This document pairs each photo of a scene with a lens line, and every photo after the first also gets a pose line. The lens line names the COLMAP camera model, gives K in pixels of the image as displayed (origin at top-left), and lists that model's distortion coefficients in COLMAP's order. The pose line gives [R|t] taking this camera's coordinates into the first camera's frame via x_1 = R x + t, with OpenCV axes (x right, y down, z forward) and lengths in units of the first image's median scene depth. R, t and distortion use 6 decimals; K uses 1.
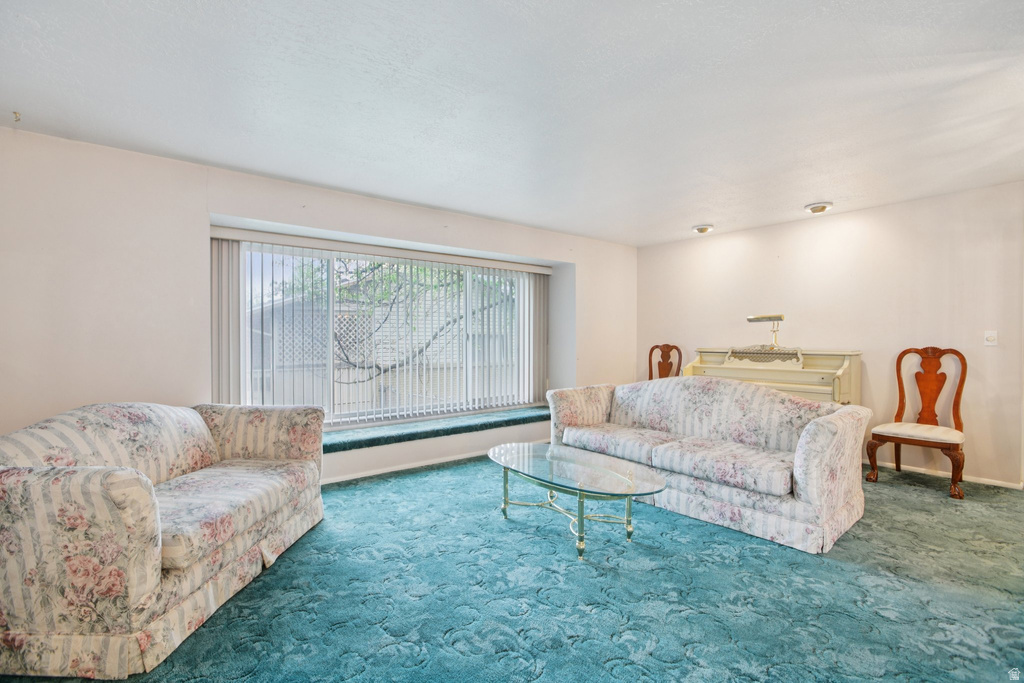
lens RADIAL K [[476.0, 0, 512.9], [0, 476.0, 318.9], [0, 0, 1]] dist [-0.024593, 0.006185]
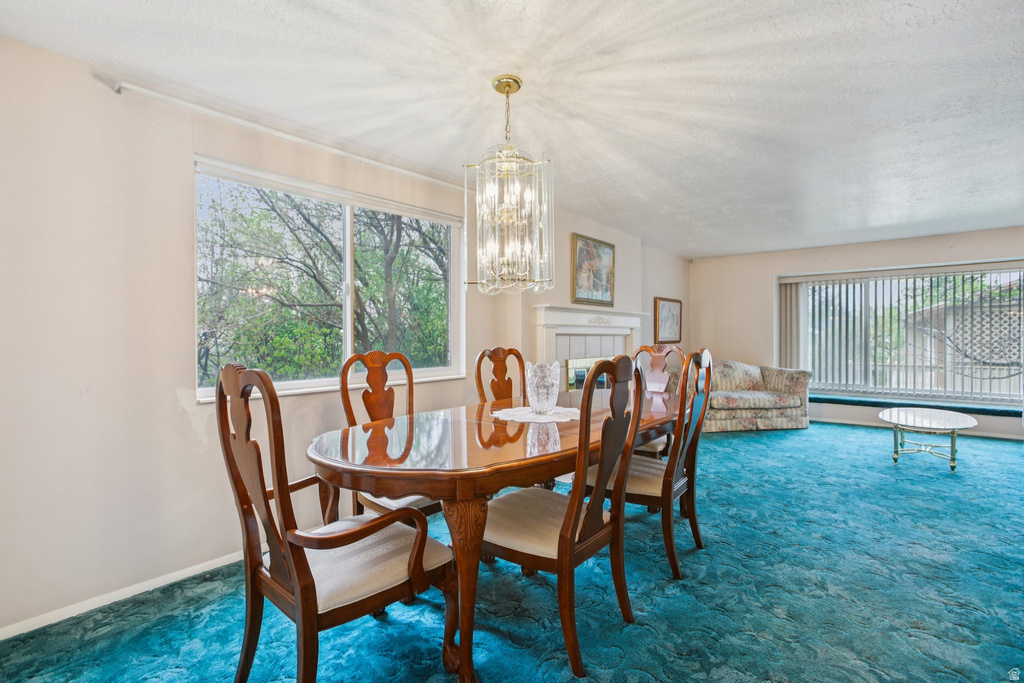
lens RADIAL K [[476.0, 0, 517.7], [0, 476.0, 340.5], [0, 0, 1]] dist [-0.024593, 0.006185]
pose [[0.192386, 0.006923, -0.981295, 1.737011], [0.035453, 0.999273, 0.014000, -0.012458], [0.980679, -0.037483, 0.192001, -0.729632]]
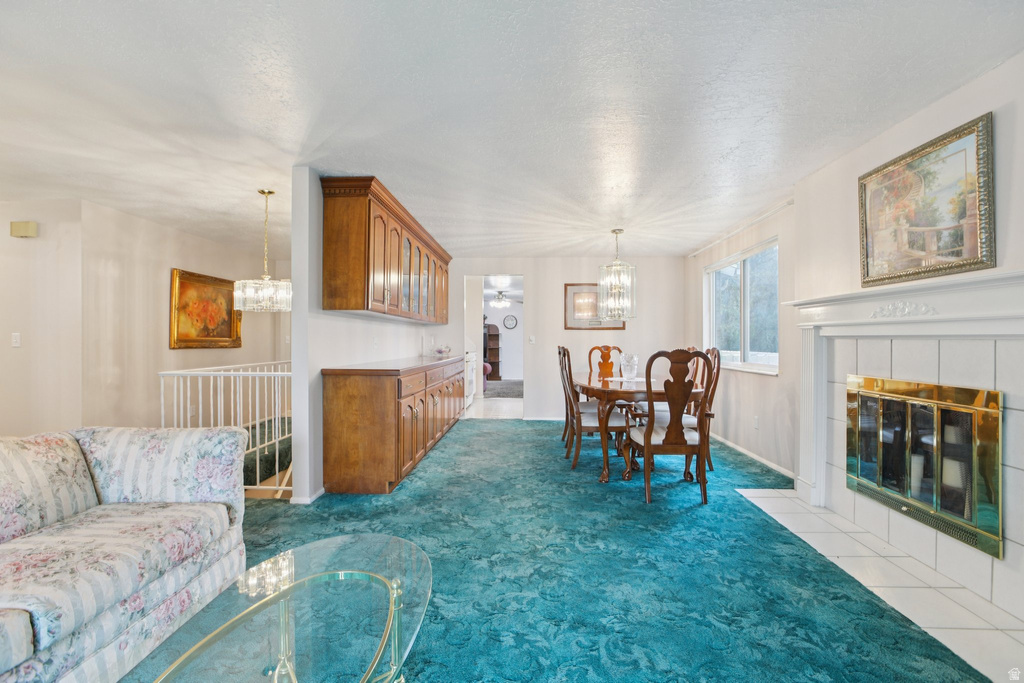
lens RADIAL K [[476.0, 0, 506.8], [0, 476.0, 344.8], [0, 0, 1]] dist [-0.024593, 0.006185]
pose [[-0.745053, -0.010060, 0.666929, -0.398537], [-0.023843, 0.999649, -0.011558, 0.058674], [-0.666579, -0.024513, -0.745031, 1.538476]]
